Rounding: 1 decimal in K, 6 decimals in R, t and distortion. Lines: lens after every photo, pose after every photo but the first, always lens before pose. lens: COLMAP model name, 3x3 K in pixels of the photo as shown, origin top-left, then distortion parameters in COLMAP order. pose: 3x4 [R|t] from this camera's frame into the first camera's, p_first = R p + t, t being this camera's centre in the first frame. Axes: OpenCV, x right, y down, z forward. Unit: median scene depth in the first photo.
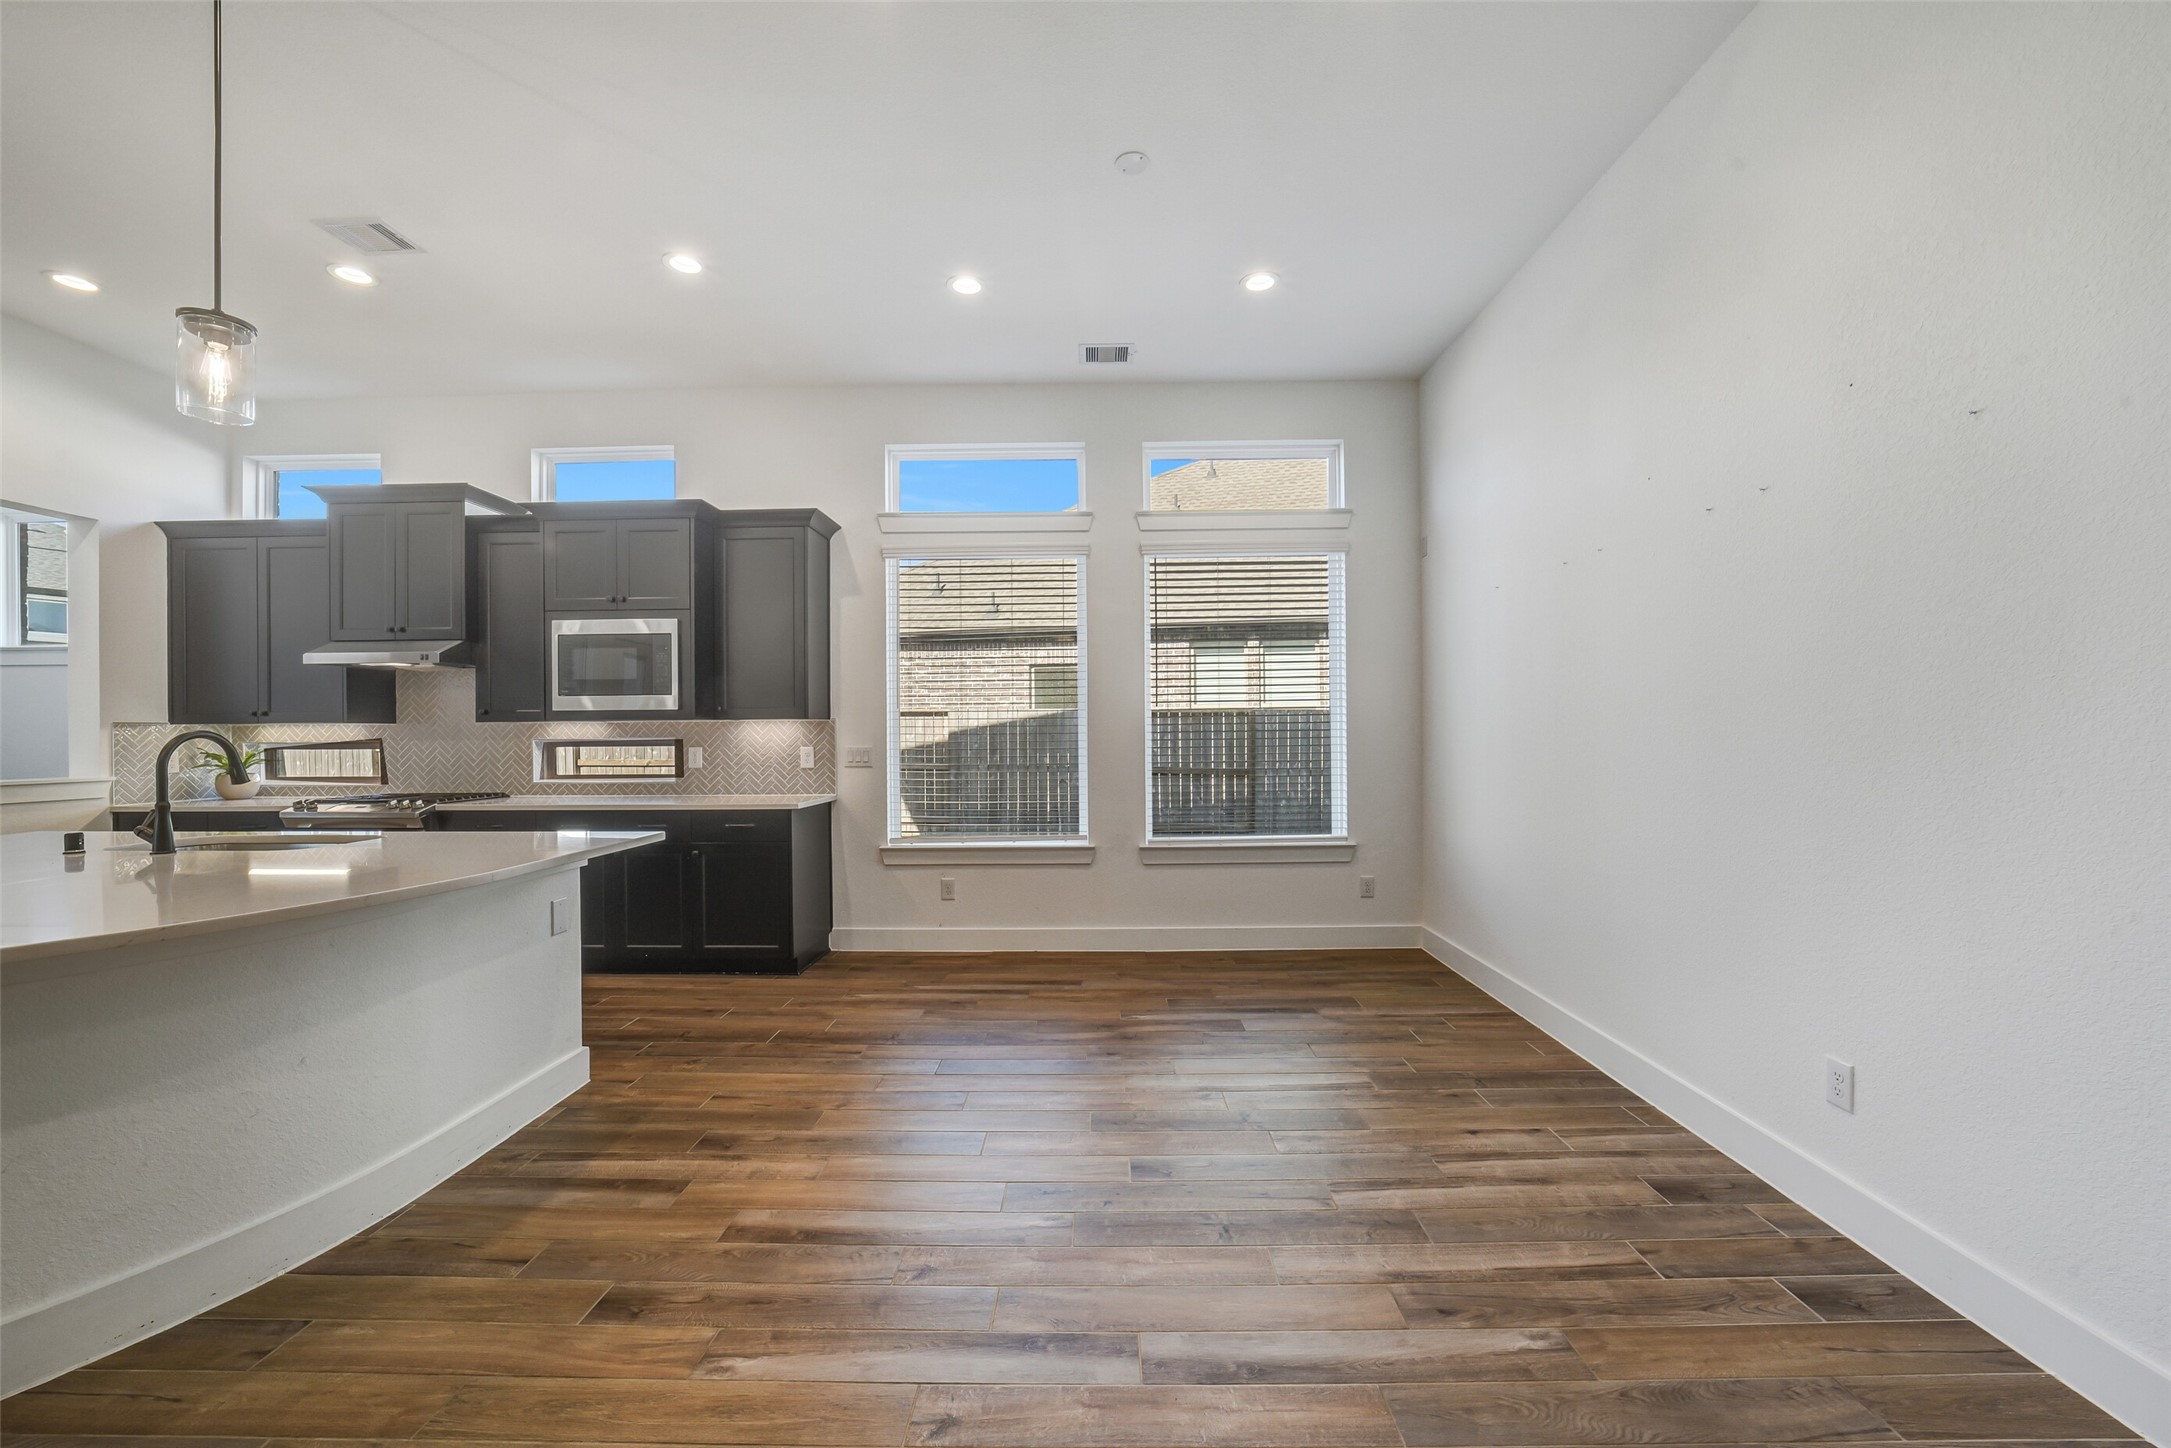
lens RADIAL K [[853.8, 0, 1092.9], [0, 853.8, 739.1], [0, 0, 1]] dist [-0.041251, 0.010178]
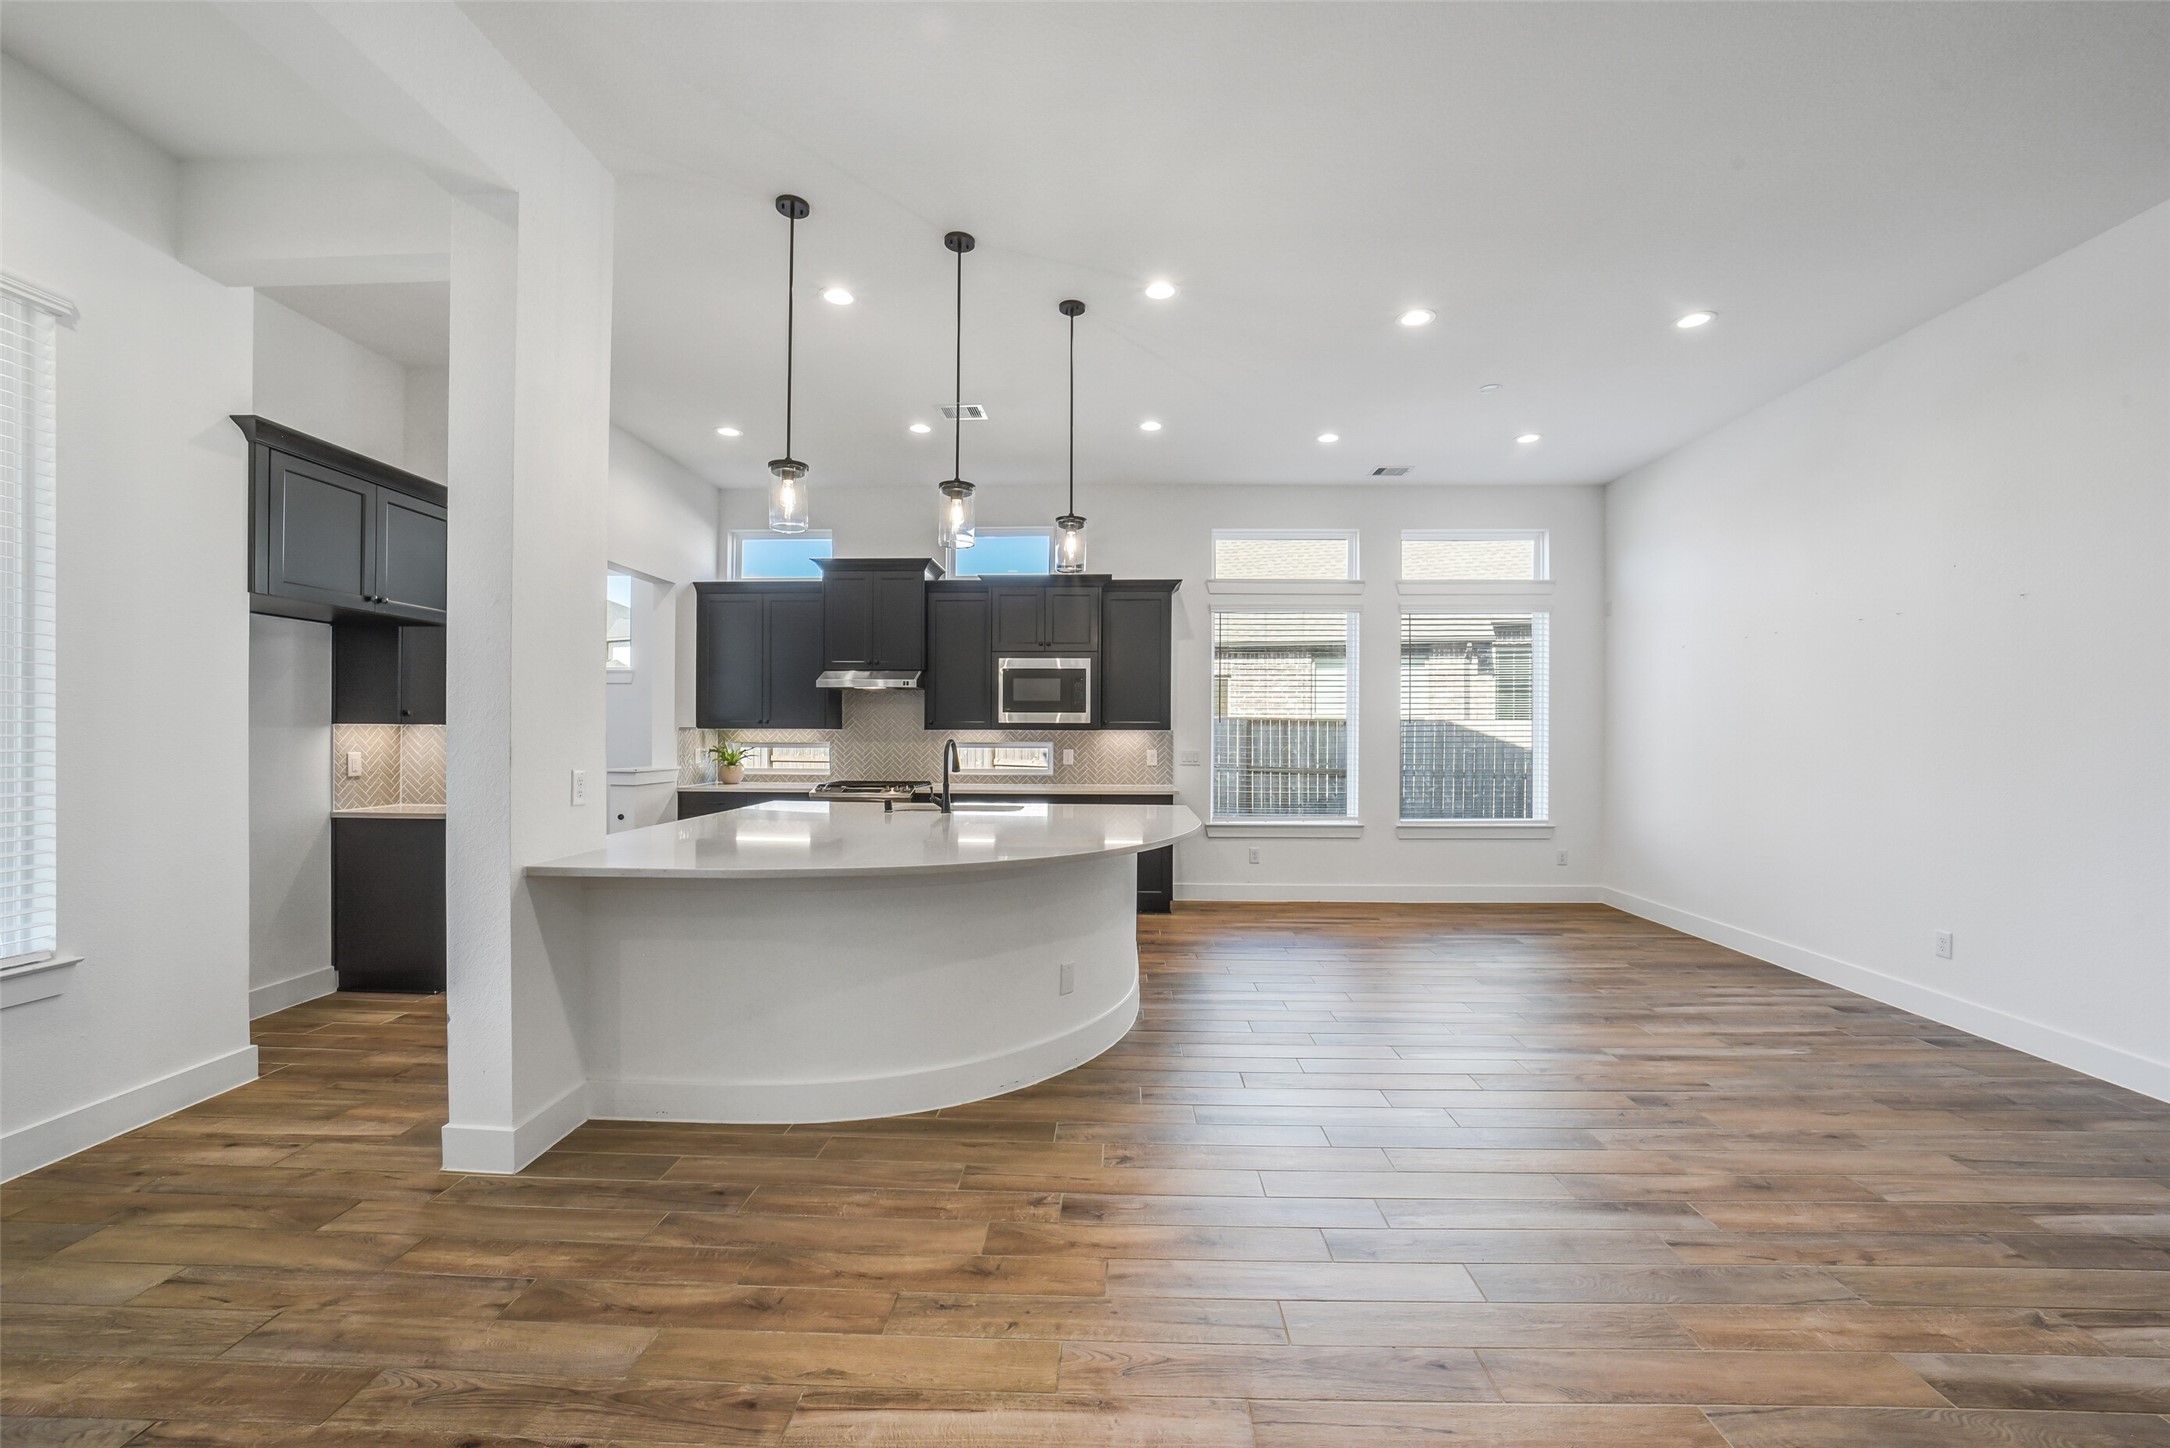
lens RADIAL K [[853.4, 0, 1092.4], [0, 853.4, 739.1], [0, 0, 1]] dist [-0.041251, 0.010178]
pose [[0.999676, 0.011164, -0.022877, -0.457355], [-0.011185, 0.999937, -0.000759, -0.007403], [0.022867, 0.001014, 0.999738, -0.421345]]
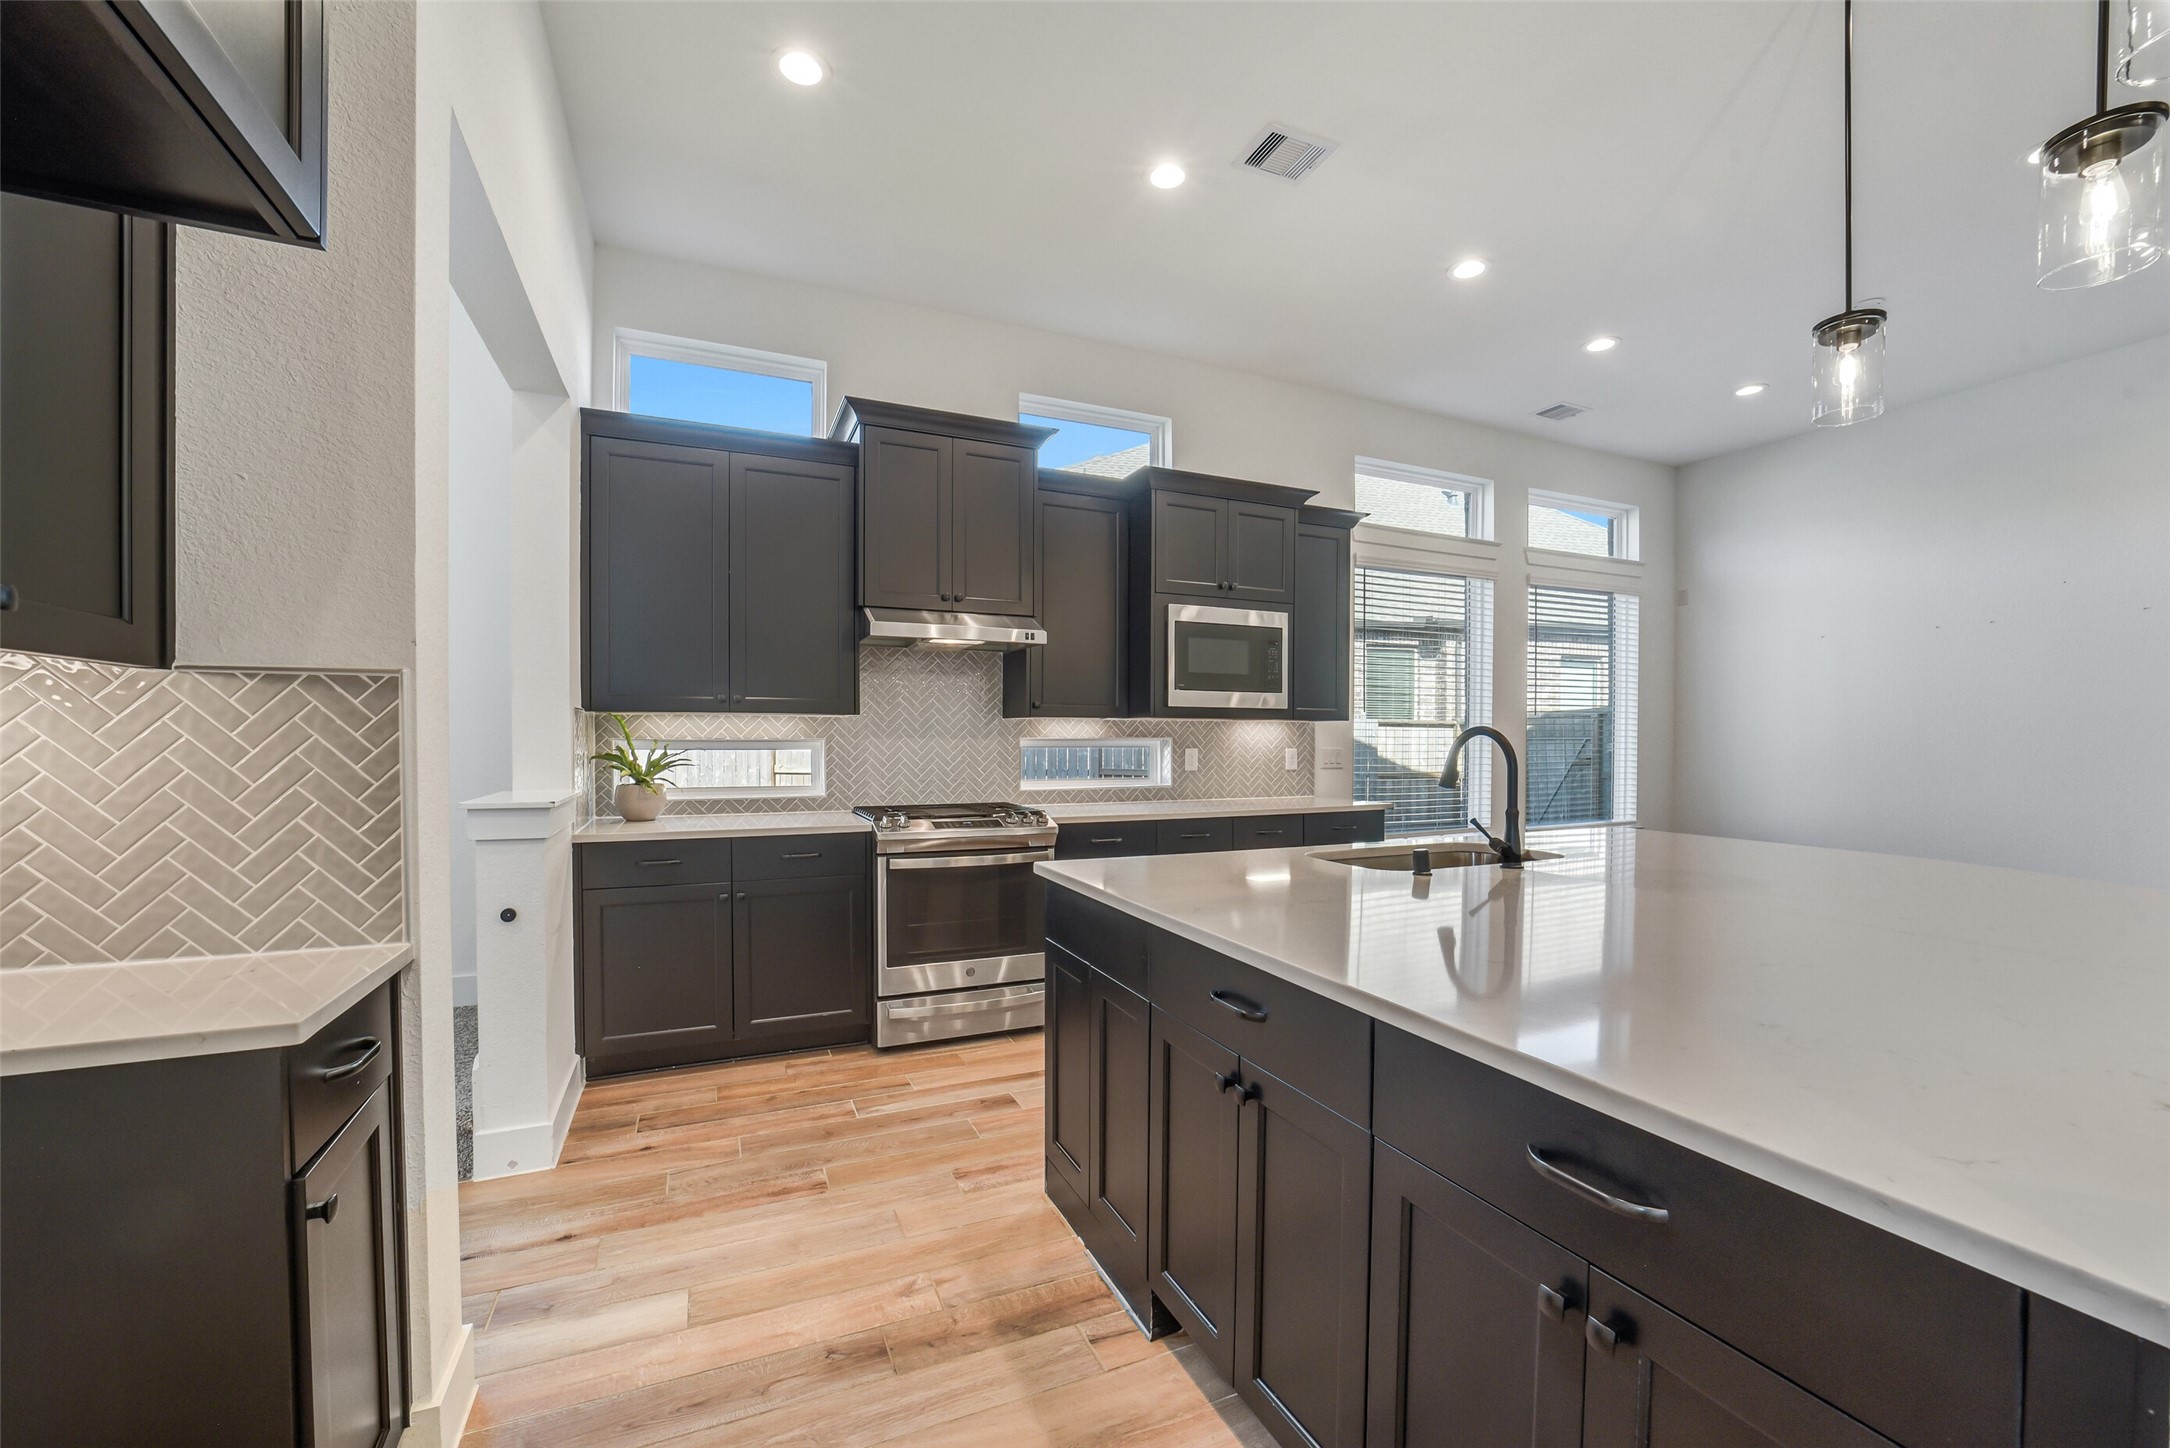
lens RADIAL K [[868.0, 0, 1092.2], [0, 868.0, 749.3], [0, 0, 1]] dist [-0.029058, 0.010888]
pose [[0.906576, 0.003868, 0.422026, -1.110593], [-0.005767, 0.999978, 0.003224, 0.009077], [-0.422004, -0.005356, 0.906578, 0.207734]]
